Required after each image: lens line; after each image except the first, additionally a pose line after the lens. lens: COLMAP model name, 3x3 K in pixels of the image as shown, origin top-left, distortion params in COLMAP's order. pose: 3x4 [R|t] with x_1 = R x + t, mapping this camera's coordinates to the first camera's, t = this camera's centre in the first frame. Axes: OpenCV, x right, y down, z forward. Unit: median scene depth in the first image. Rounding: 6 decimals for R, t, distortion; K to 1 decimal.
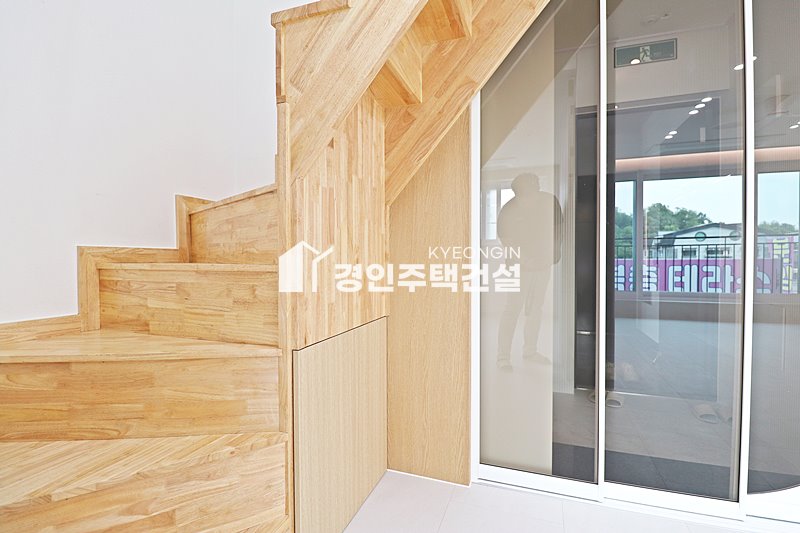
lens RADIAL K [[371.3, 0, 399.9], [0, 371.3, 265.2], [0, 0, 1]] dist [-0.008695, -0.008184]
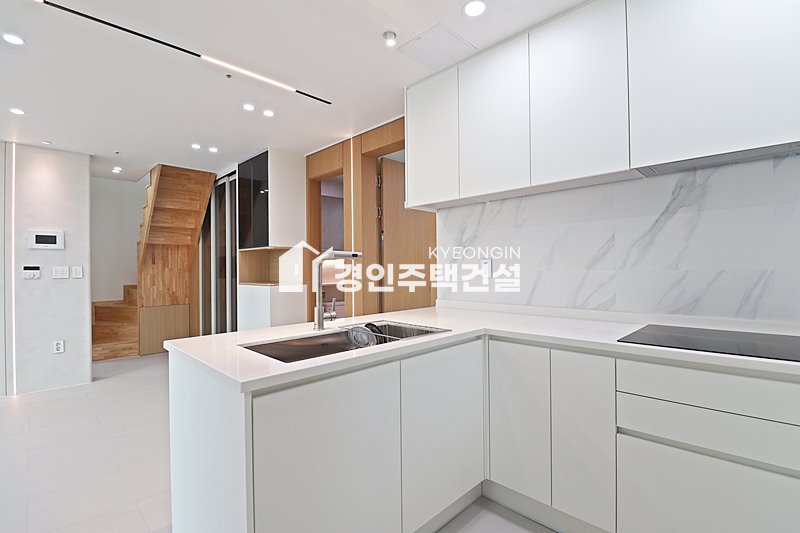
lens RADIAL K [[371.3, 0, 408.7], [0, 371.3, 267.3], [0, 0, 1]] dist [-0.008695, -0.008184]
pose [[0.904142, -0.007344, -0.427170, 4.766733], [0.004302, 0.999958, -0.008088, -0.241909], [0.427211, 0.005475, 0.904135, -1.823079]]
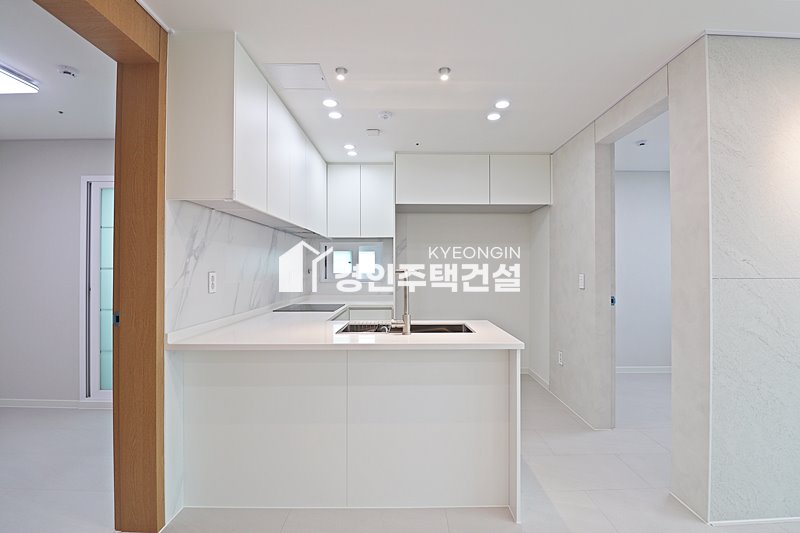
lens RADIAL K [[371.3, 0, 407.7], [0, 371.3, 265.1], [0, 0, 1]] dist [-0.008695, -0.008184]
pose [[-0.338415, 0.010223, 0.940941, 1.976269], [0.008598, 0.999933, -0.007771, -0.319990], [-0.940958, 0.005461, -0.338480, 0.067938]]
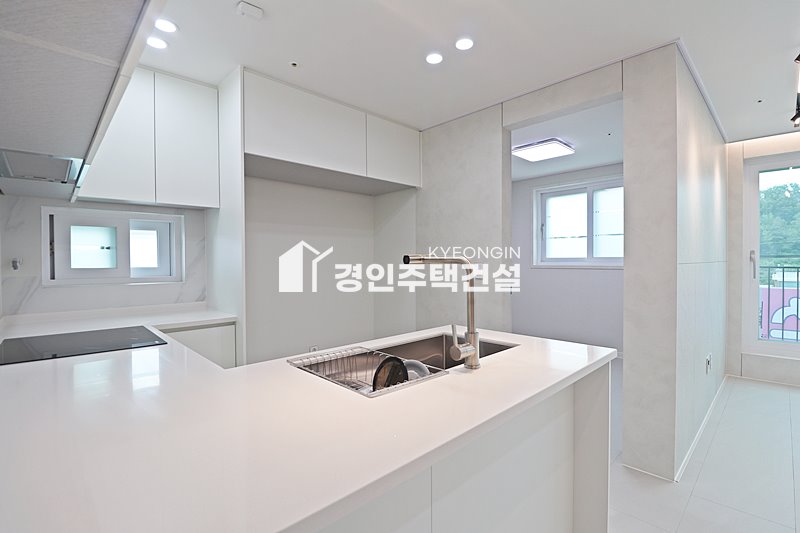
lens RADIAL K [[371.3, 0, 408.2], [0, 371.3, 267.6], [0, 0, 1]] dist [-0.008695, -0.008184]
pose [[-0.896620, -0.001388, 0.442800, 3.457894], [0.010490, 0.999648, 0.024375, -0.302816], [-0.442678, 0.026500, -0.896289, 0.488350]]
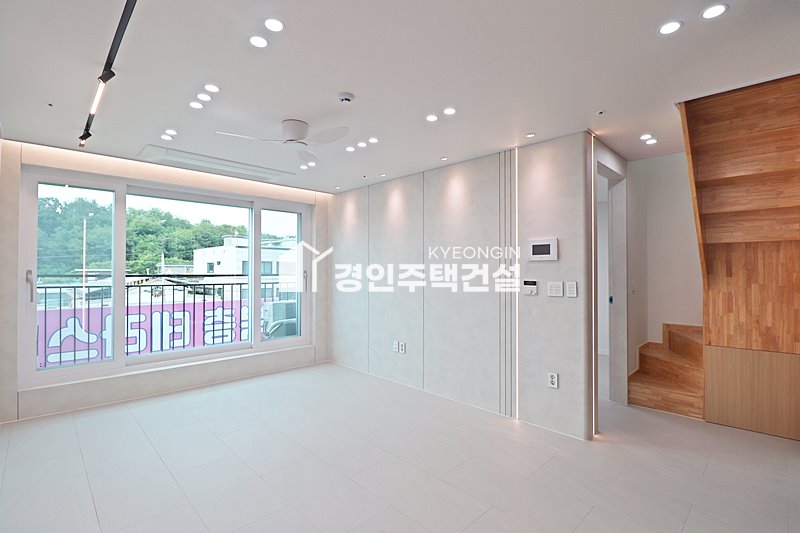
lens RADIAL K [[371.3, 0, 403.9], [0, 371.3, 264.4], [0, 0, 1]] dist [-0.008695, -0.008184]
pose [[-0.439036, -0.015321, -0.898339, 3.417281], [-0.006953, 0.999883, -0.013655, -0.372416], [0.898442, 0.000251, -0.439091, 0.044504]]
